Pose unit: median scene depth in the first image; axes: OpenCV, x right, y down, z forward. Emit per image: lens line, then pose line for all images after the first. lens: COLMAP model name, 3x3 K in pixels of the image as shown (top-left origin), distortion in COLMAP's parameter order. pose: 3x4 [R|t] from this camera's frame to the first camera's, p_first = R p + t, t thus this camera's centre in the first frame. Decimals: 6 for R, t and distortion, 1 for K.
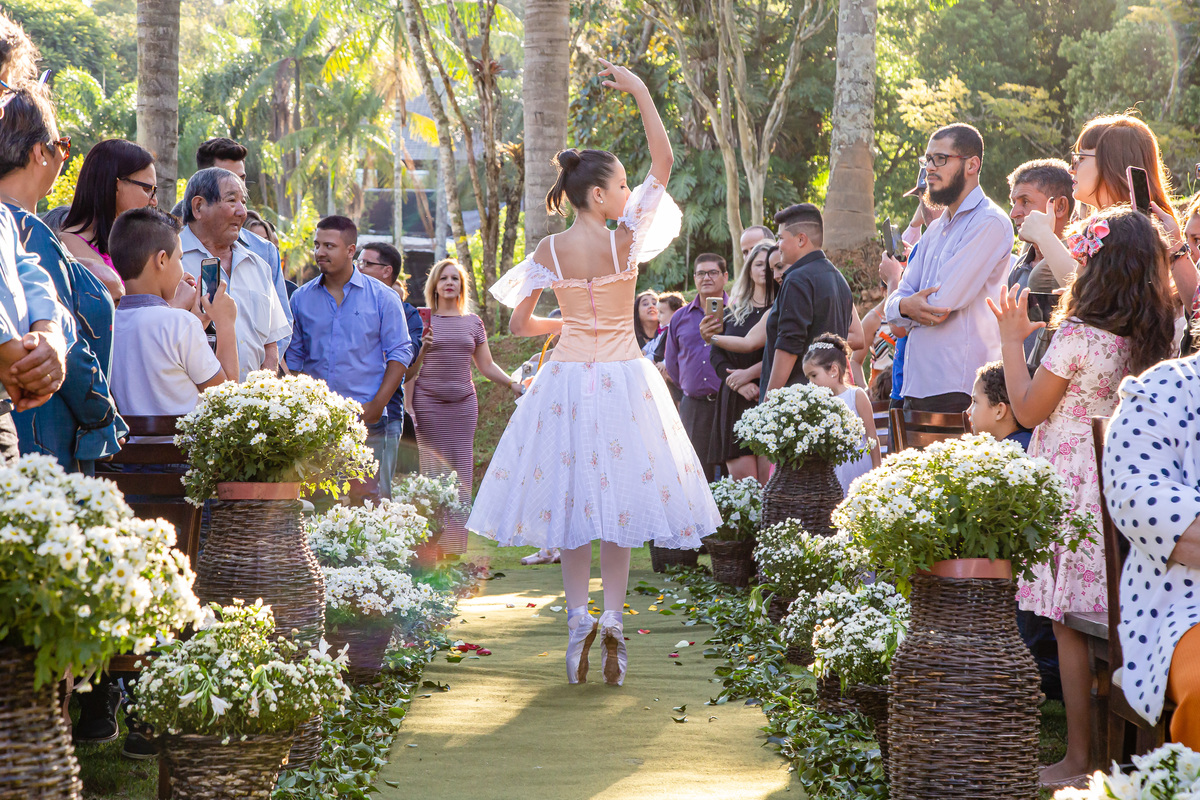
lens RADIAL K [[2486.1, 0, 599.6], [0, 2486.1, 385.6], [0, 0, 1]] dist [0.370017, 0.090788]
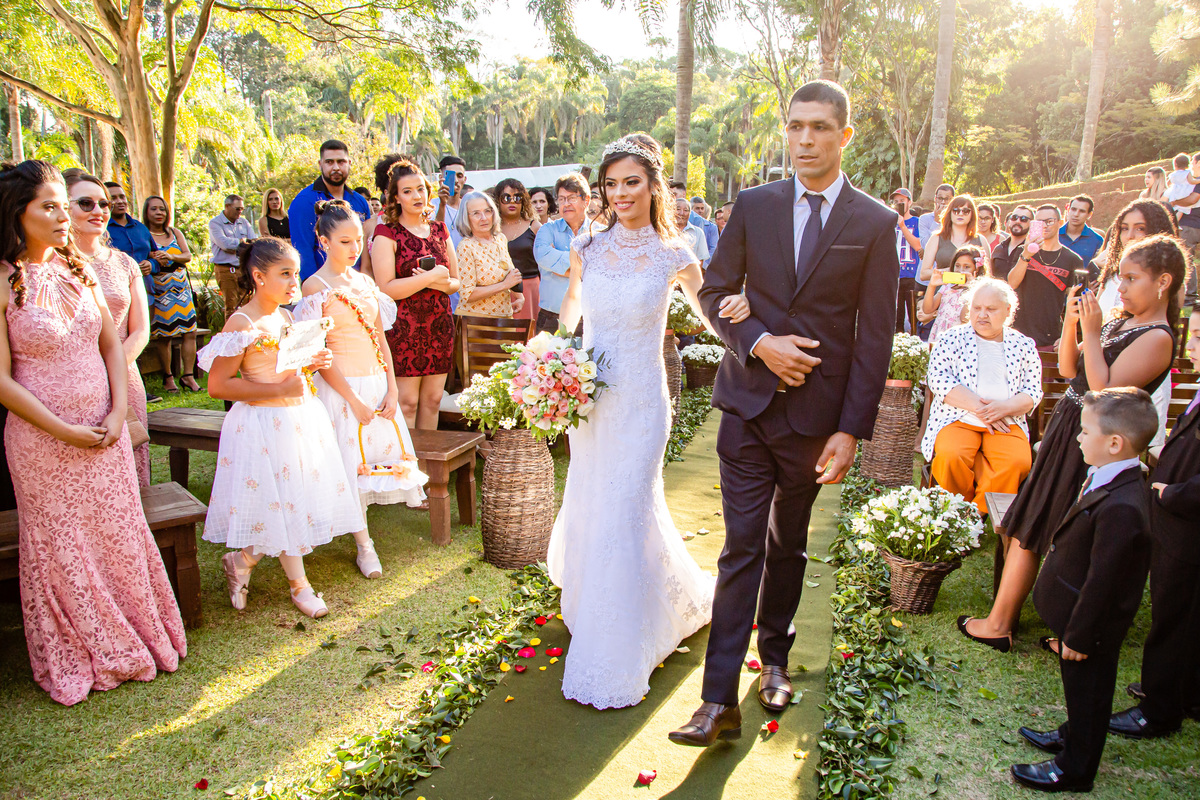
lens RADIAL K [[897.4, 0, 644.9], [0, 897.4, 369.5], [0, 0, 1]] dist [-0.091303, 0.002287]
pose [[0.971291, 0.057123, -0.230936, 0.092685], [-0.017672, 0.985387, 0.169413, -0.092615], [0.237239, -0.160468, 0.958106, -0.012275]]
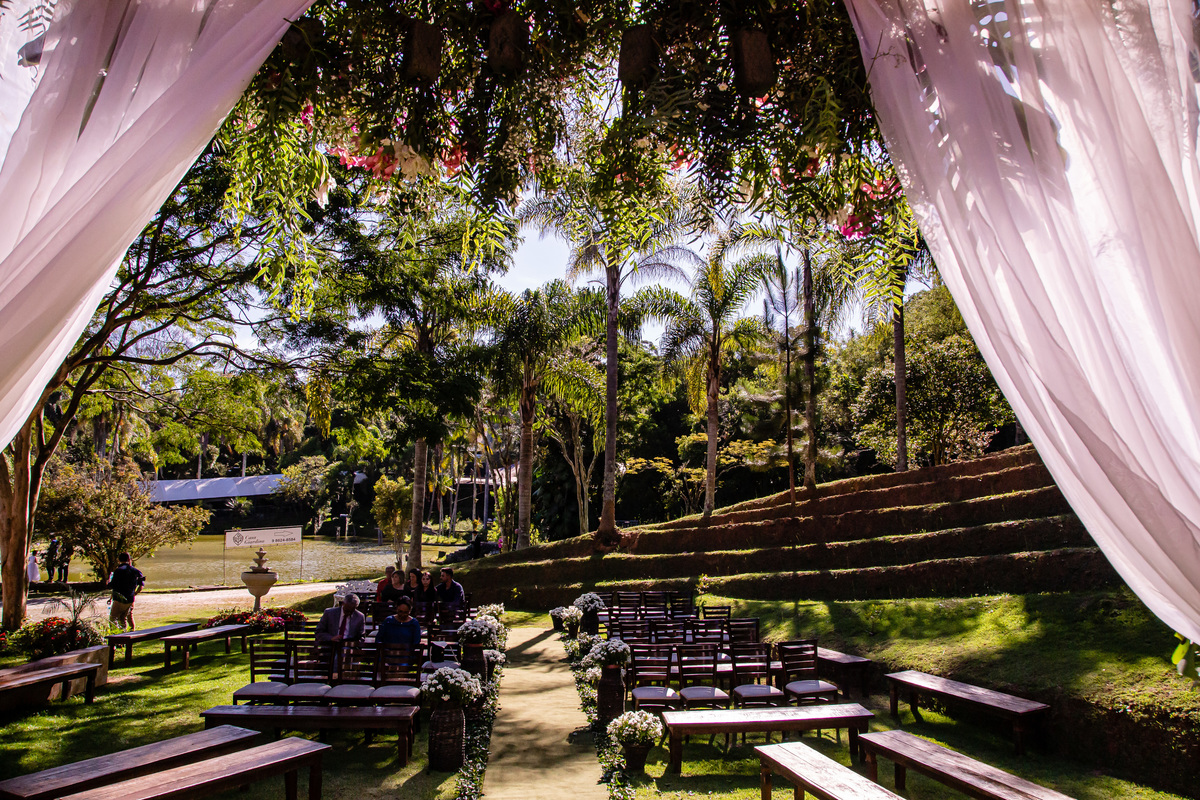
lens RADIAL K [[834.7, 0, 600.0], [0, 834.7, 400.0], [0, 0, 1]] dist [-0.124870, 0.000303]
pose [[0.997261, 0.011310, 0.073093, -0.011629], [-0.000913, 0.990047, -0.140737, -0.214193], [-0.073957, 0.140284, 0.987345, -0.717687]]
